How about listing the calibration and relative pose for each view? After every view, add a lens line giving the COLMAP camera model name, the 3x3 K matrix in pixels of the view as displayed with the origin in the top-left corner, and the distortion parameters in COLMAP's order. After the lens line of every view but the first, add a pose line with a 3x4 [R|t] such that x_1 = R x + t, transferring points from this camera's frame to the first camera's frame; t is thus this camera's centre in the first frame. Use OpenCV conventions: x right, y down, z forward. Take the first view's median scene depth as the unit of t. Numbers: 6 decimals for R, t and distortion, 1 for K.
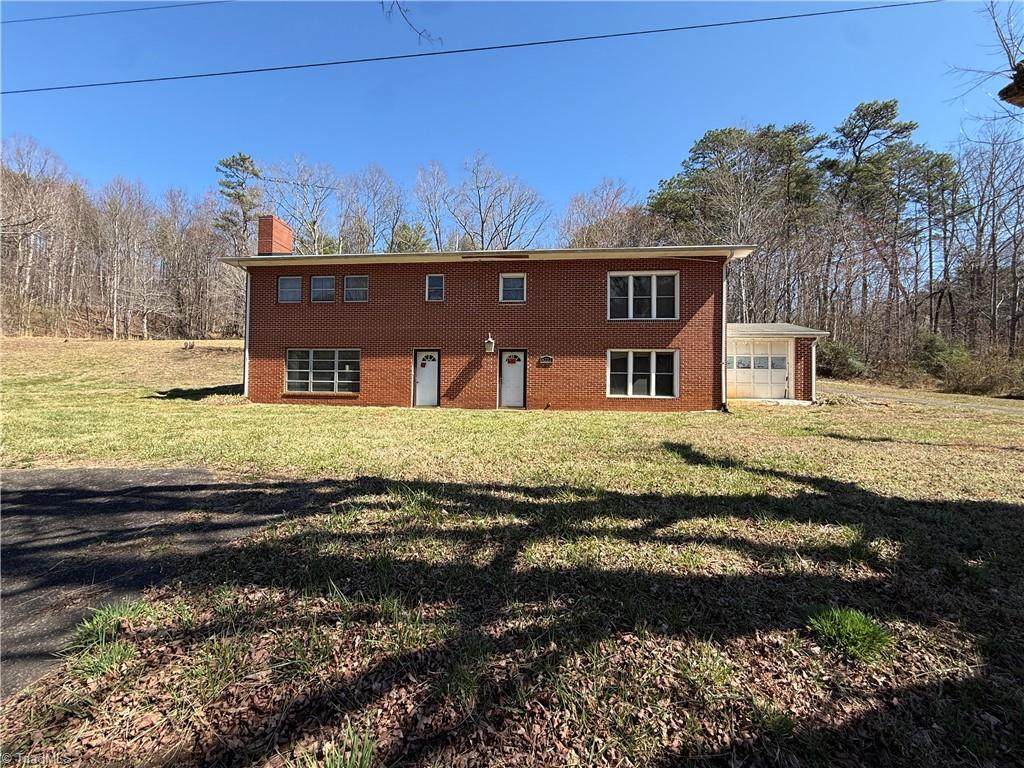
lens RADIAL K [[412.2, 0, 512.5], [0, 412.2, 385.4], [0, 0, 1]] dist [0.002135, 0.000035]
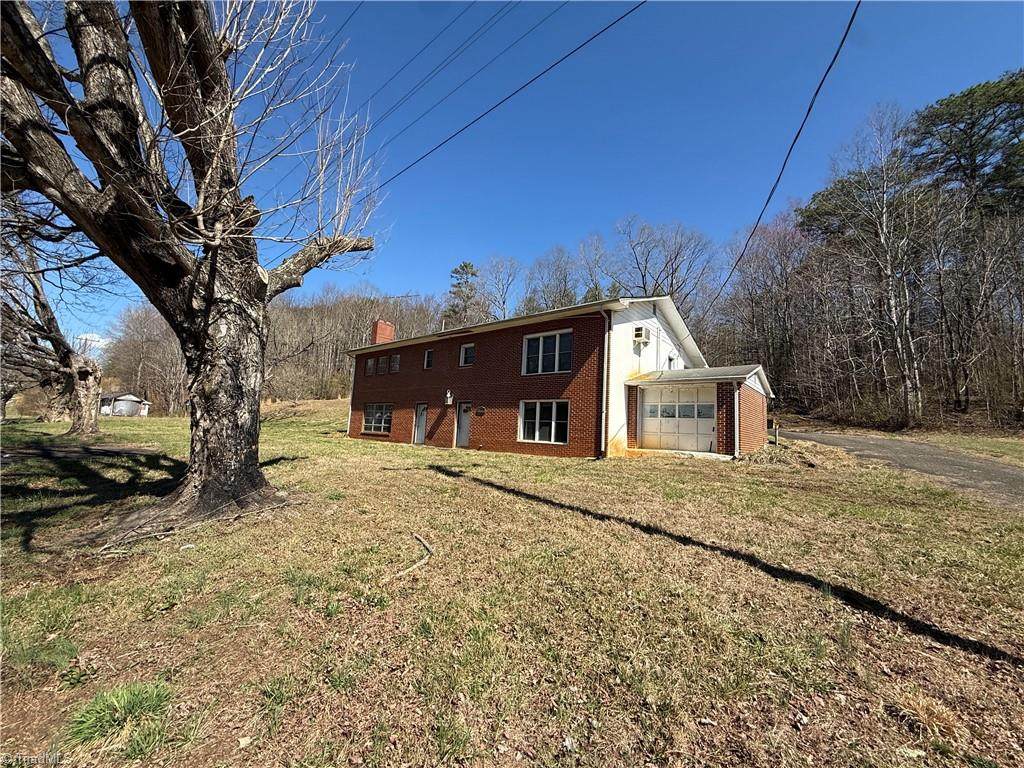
lens RADIAL K [[412.2, 0, 511.9], [0, 412.2, 383.9], [0, 0, 1]] dist [0.002135, 0.000035]
pose [[0.818142, -0.043793, -0.573346, 0.858601], [-0.026562, 0.993153, -0.113762, -0.000730], [0.574402, 0.108302, 0.811377, 0.030902]]
